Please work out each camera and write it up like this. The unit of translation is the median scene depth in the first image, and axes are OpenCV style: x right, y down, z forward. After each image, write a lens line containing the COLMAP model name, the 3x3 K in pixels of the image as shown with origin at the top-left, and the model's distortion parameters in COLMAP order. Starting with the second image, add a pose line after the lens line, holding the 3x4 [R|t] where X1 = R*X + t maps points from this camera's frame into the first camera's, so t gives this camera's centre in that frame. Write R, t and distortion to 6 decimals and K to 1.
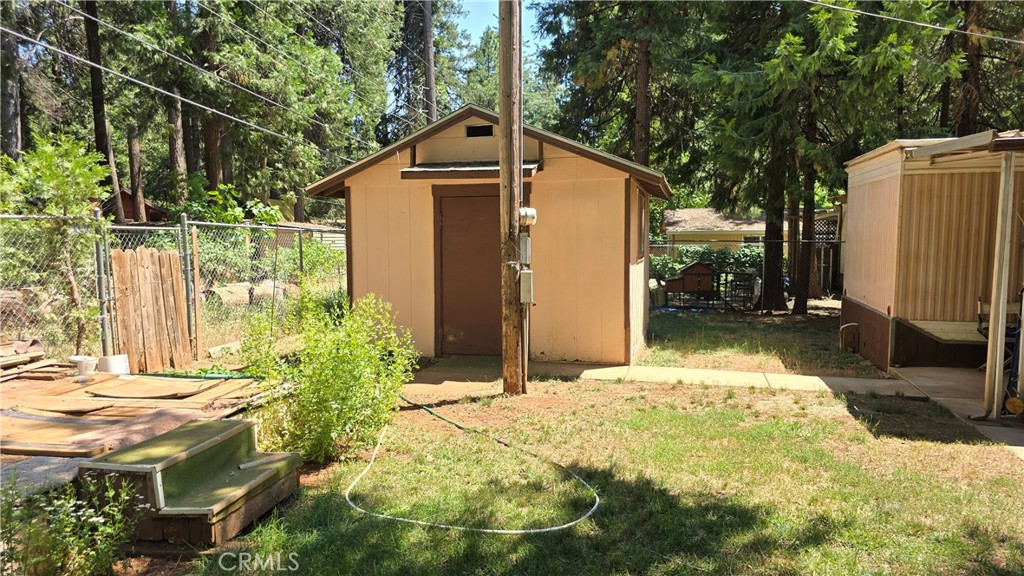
lens RADIAL K [[689.2, 0, 507.5], [0, 689.2, 290.4], [0, 0, 1]] dist [0.036891, -0.022522]
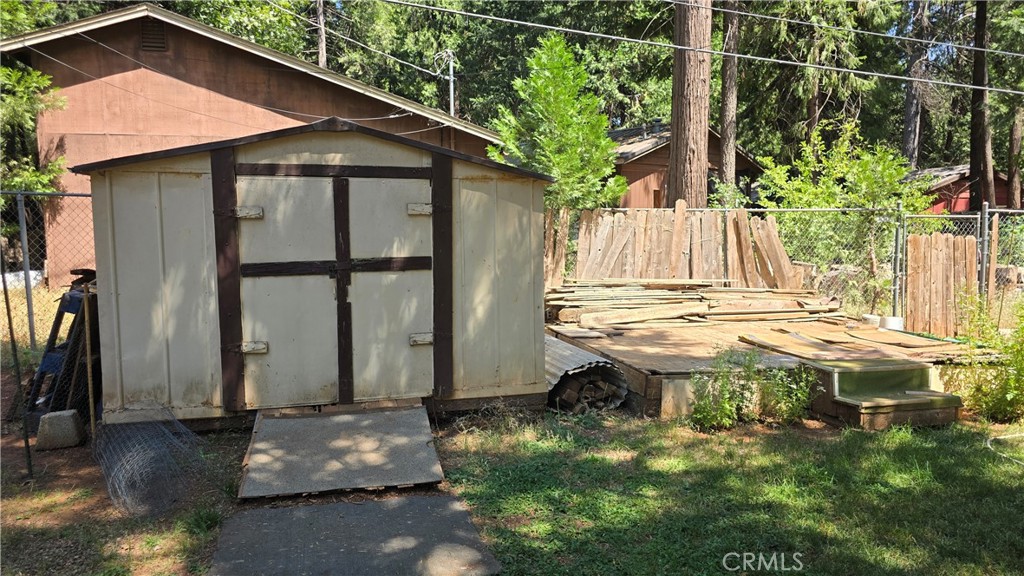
lens RADIAL K [[689.2, 0, 530.7], [0, 689.2, 297.2], [0, 0, 1]] dist [0.036891, -0.022522]
pose [[0.434888, 0.096409, -0.895309, 0.270796], [-0.070922, 0.994831, 0.072676, 0.010796], [0.897687, 0.031891, 0.439478, -0.148659]]
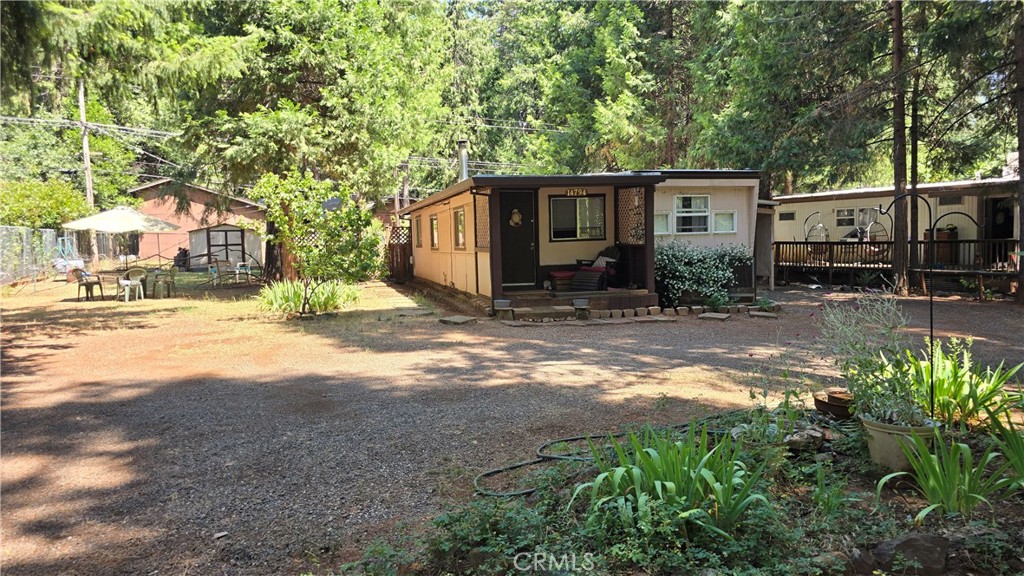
lens RADIAL K [[689.2, 0, 520.1], [0, 689.2, 279.8], [0, 0, 1]] dist [0.036891, -0.022522]
pose [[0.525691, 0.040491, -0.849712, 2.210517], [-0.049413, 0.998633, 0.017017, 0.051871], [0.849239, 0.033041, 0.526973, -0.435853]]
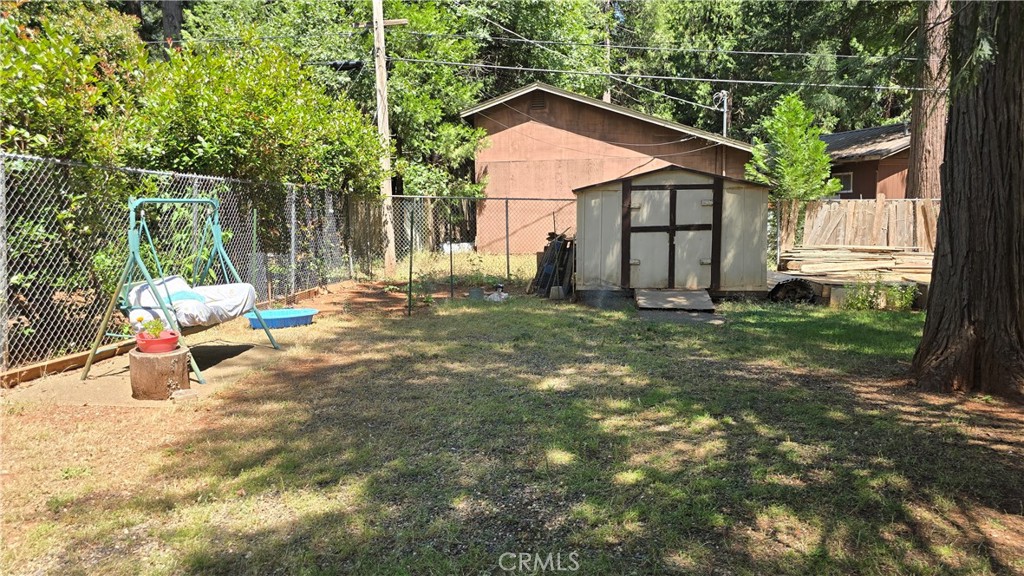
lens RADIAL K [[741.8, 0, 514.8], [0, 741.8, 290.6], [0, 0, 1]] dist [0.050872, -0.011797]
pose [[0.068522, 0.095839, -0.993036, 0.733075], [-0.072131, 0.993246, 0.090882, 0.032426], [0.995039, 0.065402, 0.074972, -0.310579]]
